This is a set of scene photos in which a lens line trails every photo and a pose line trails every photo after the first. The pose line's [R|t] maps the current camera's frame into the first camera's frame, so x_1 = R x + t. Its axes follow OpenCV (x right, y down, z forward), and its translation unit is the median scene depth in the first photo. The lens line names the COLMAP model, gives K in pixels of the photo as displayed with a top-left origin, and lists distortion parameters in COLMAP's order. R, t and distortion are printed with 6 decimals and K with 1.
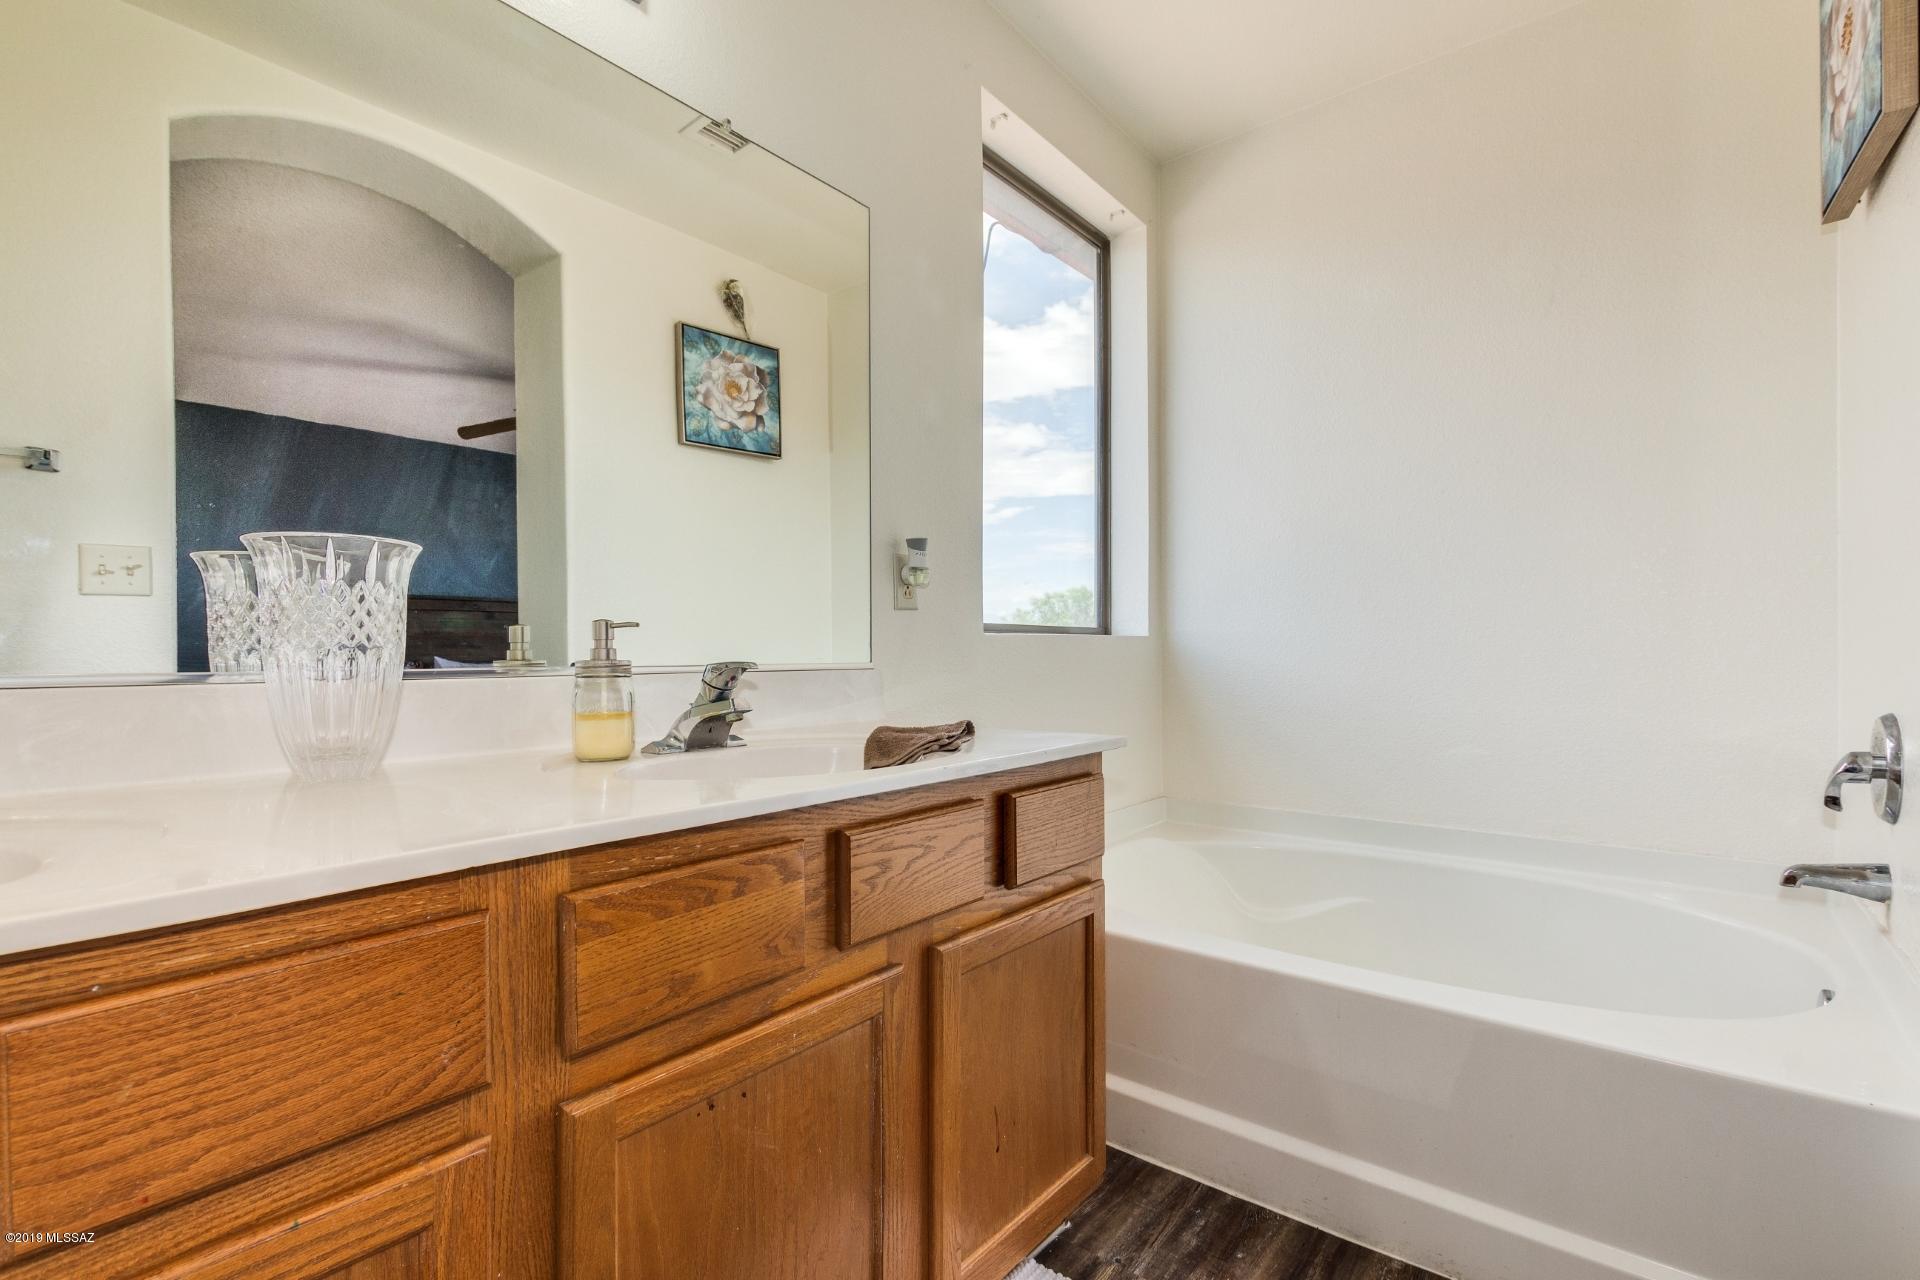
lens RADIAL K [[877.0, 0, 954.6], [0, 877.0, 652.5], [0, 0, 1]] dist [-0.000887, -0.000152]
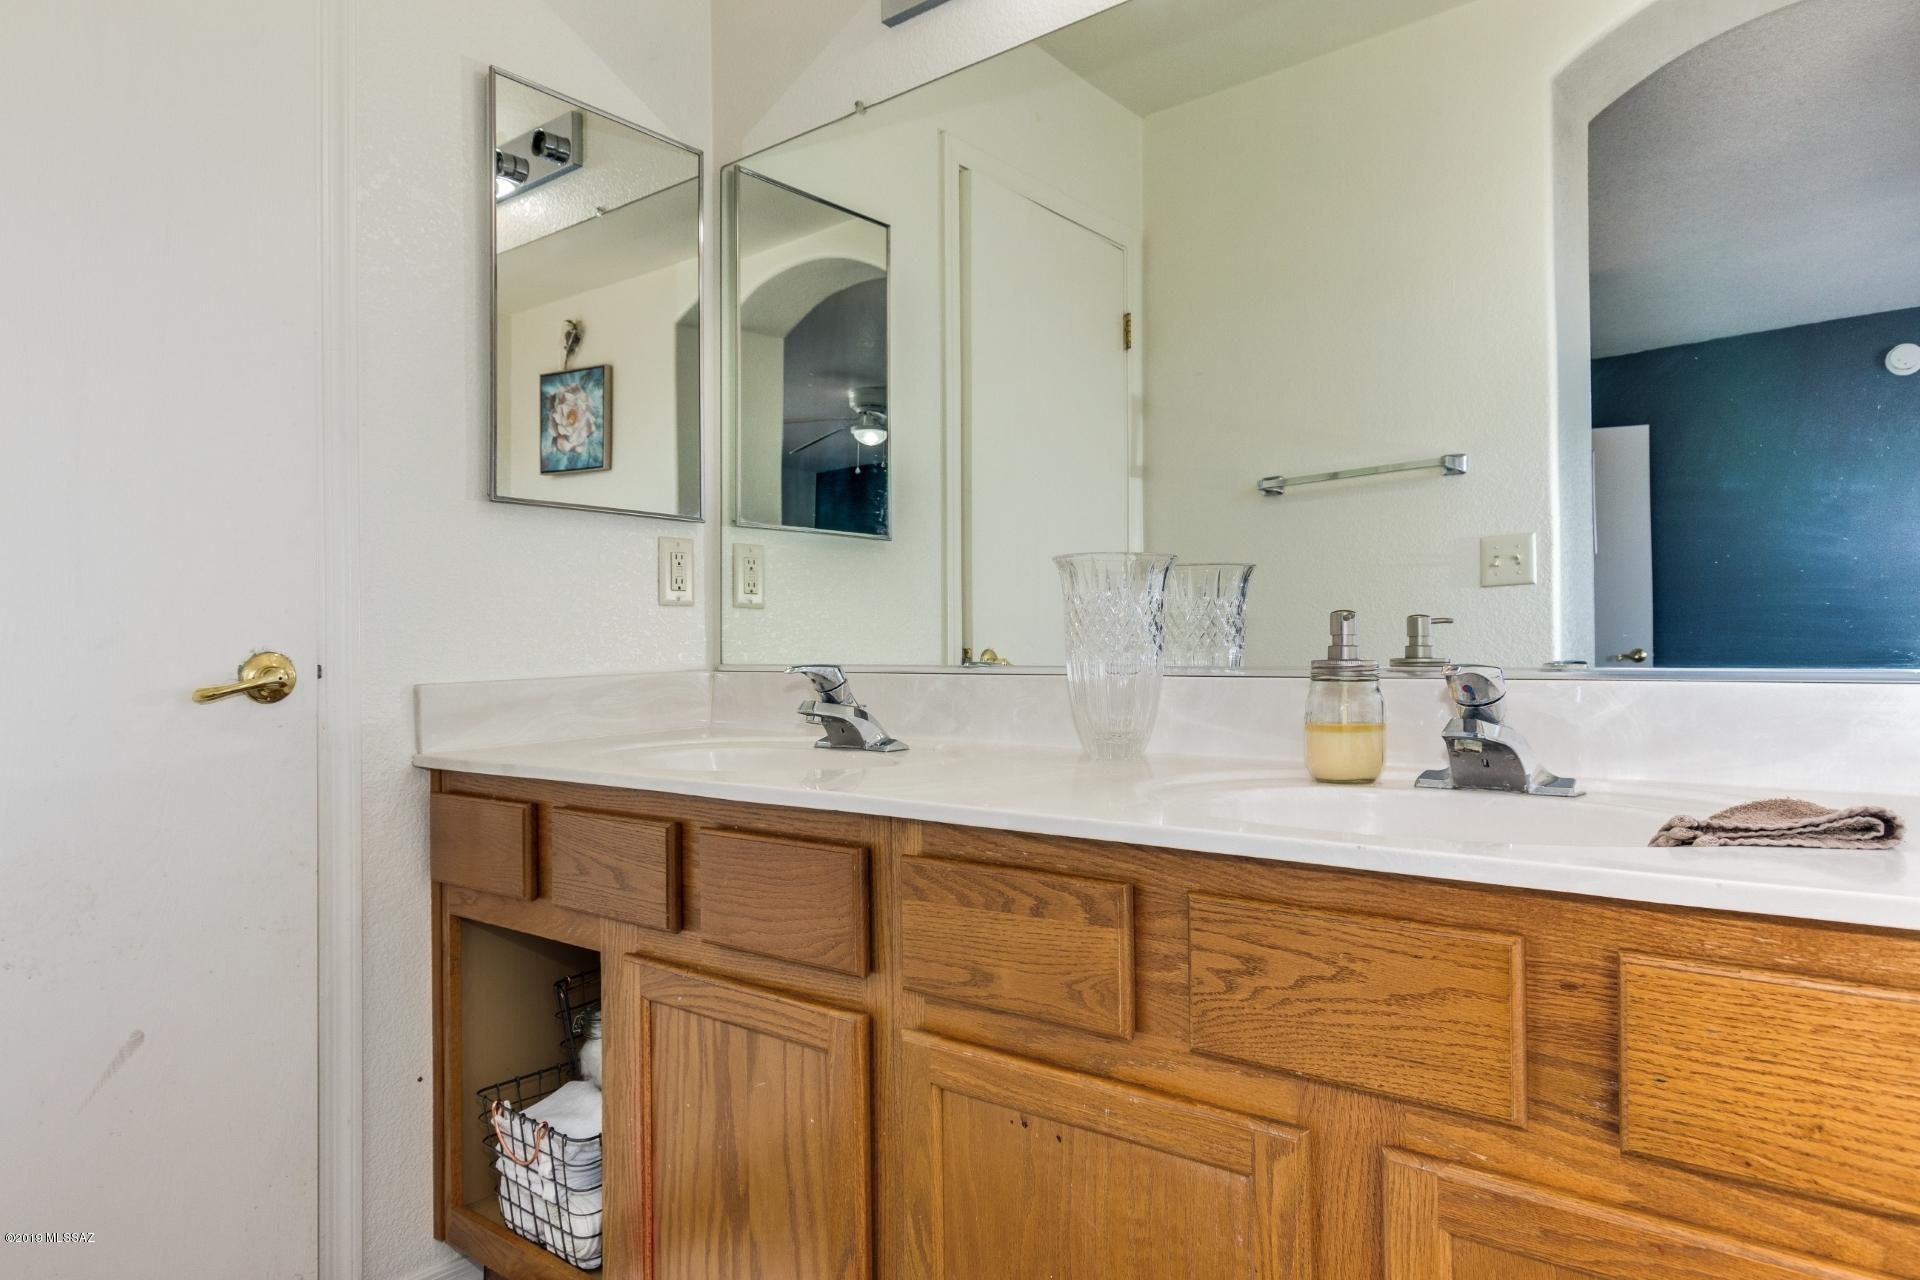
lens RADIAL K [[1177.3, 0, 956.1], [0, 1177.3, 636.2], [0, 0, 1]] dist [0.004086, 0.000415]
pose [[-0.005531, -0.004815, -0.999973, 0.960003], [0.010769, 0.999930, -0.004875, -0.015683], [0.999927, -0.010796, -0.005479, 0.872379]]
